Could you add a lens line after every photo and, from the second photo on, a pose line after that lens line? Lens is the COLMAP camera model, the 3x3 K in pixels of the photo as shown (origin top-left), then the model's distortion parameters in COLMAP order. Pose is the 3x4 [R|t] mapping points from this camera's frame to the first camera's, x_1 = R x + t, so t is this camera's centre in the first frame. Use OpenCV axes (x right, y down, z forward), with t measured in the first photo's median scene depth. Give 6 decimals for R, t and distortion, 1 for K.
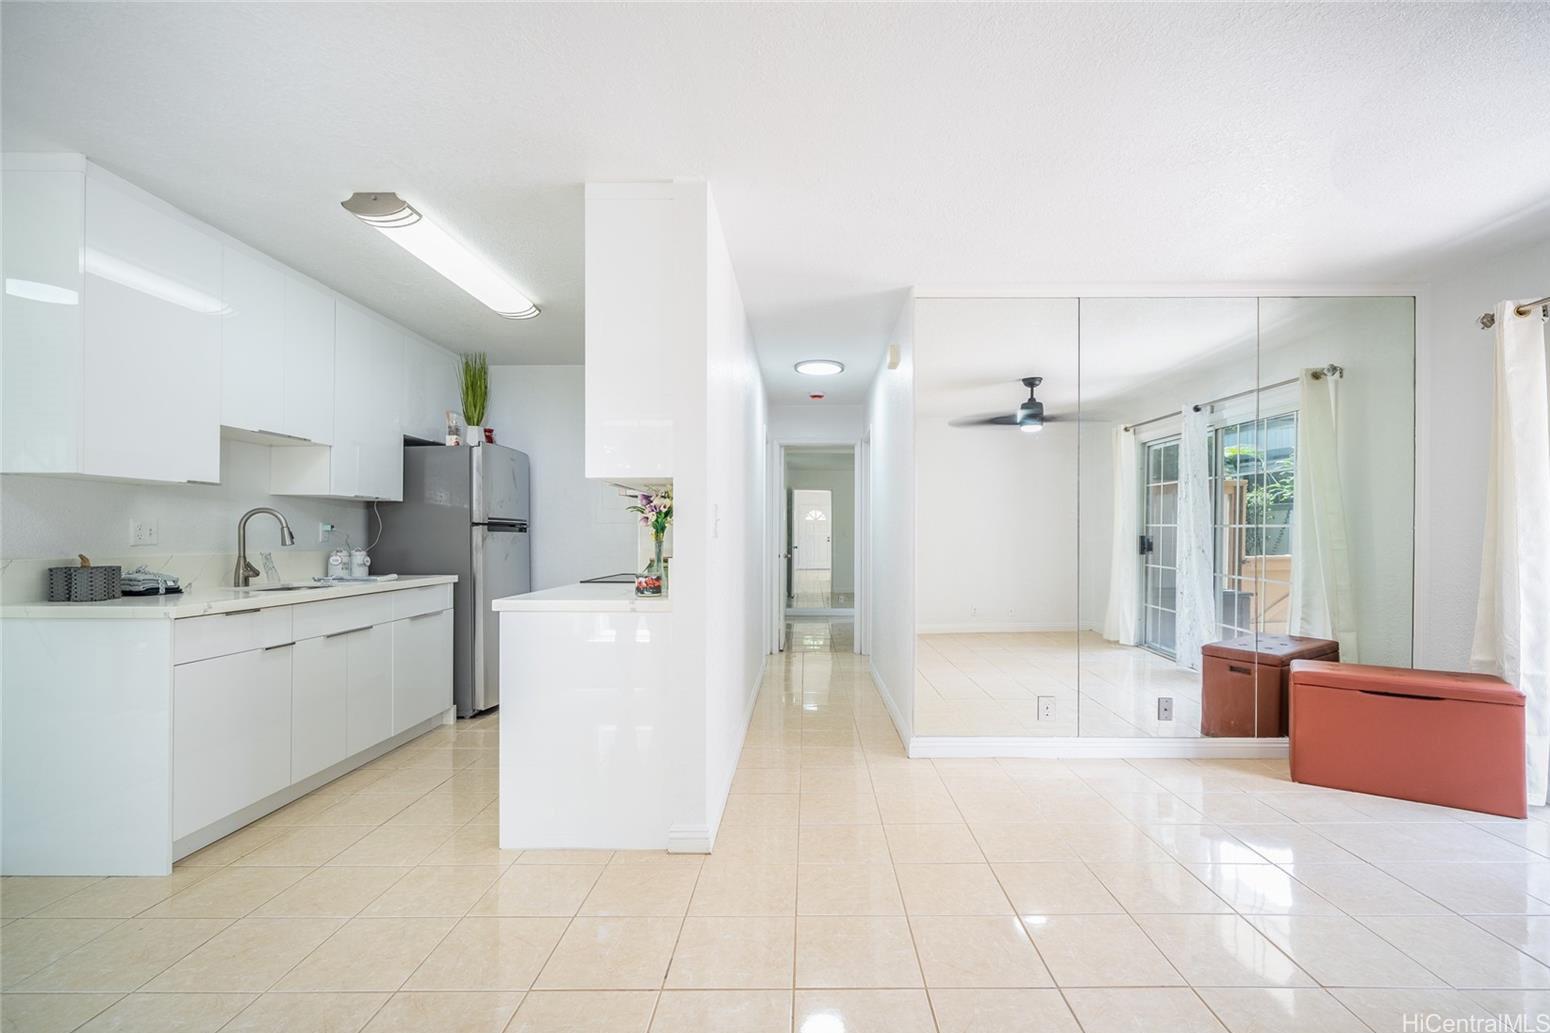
lens RADIAL K [[675.3, 0, 785.2], [0, 675.3, 537.5], [0, 0, 1]] dist [-0.000004, -0.000107]
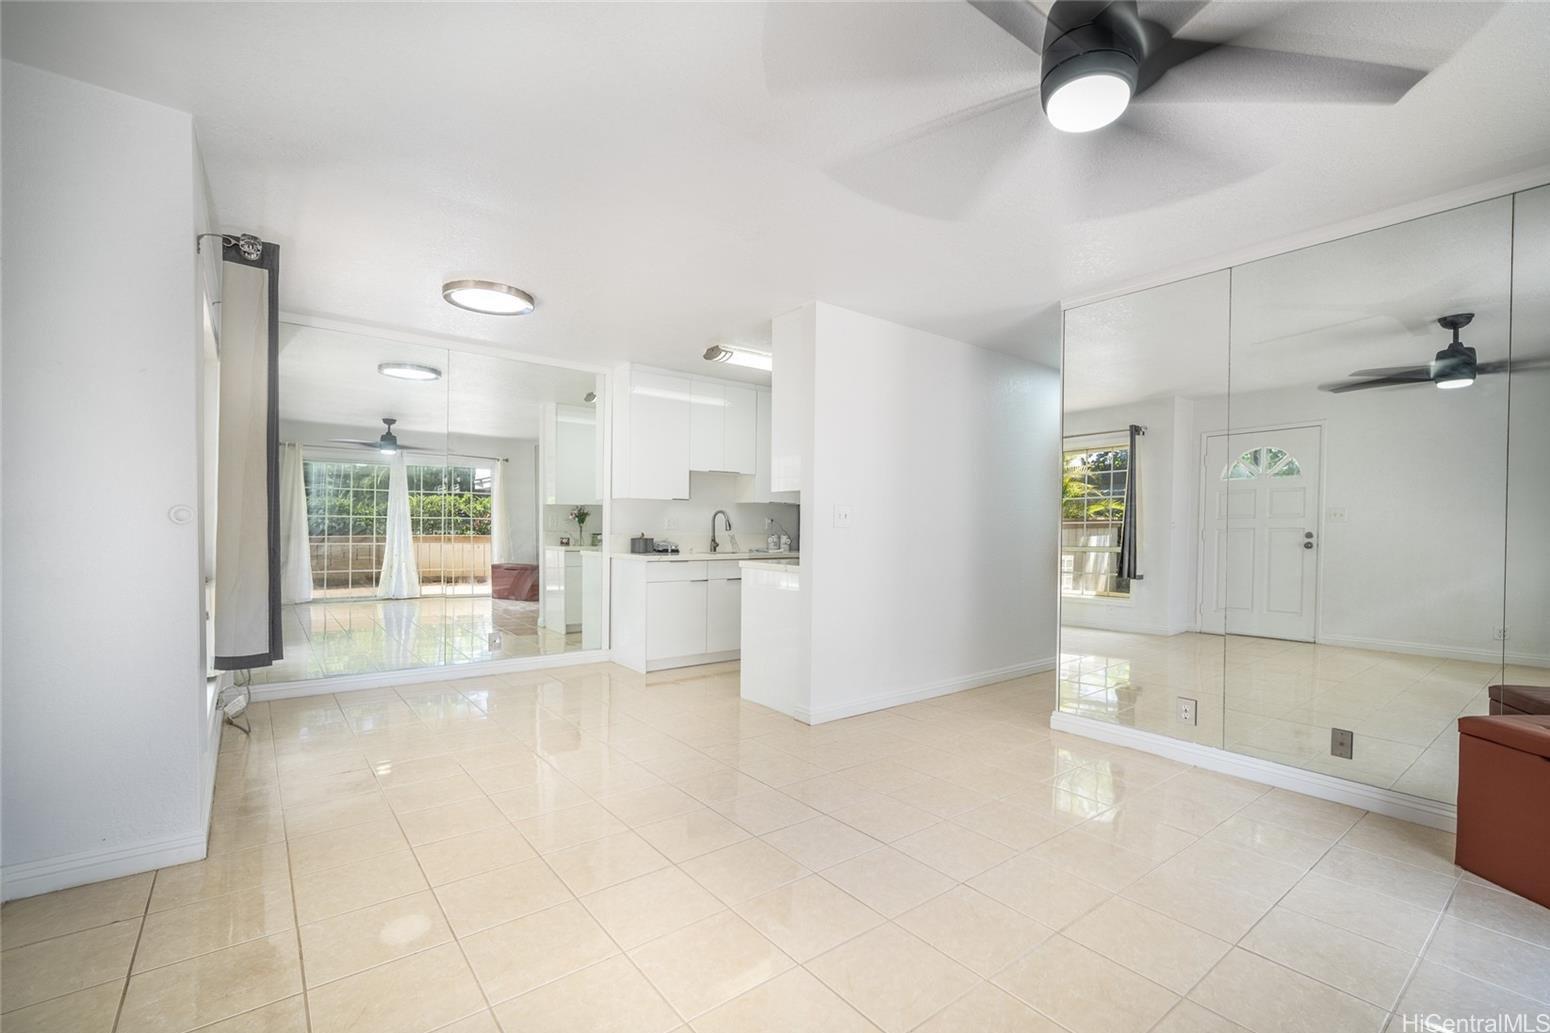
lens RADIAL K [[675.3, 0, 768.6], [0, 675.3, 526.0], [0, 0, 1]] dist [-0.000004, -0.000107]
pose [[0.618575, 0.005484, -0.785707, 0.774140], [-0.012415, 0.999919, -0.002796, 0.003300], [0.785628, 0.011484, 0.618593, -0.048482]]
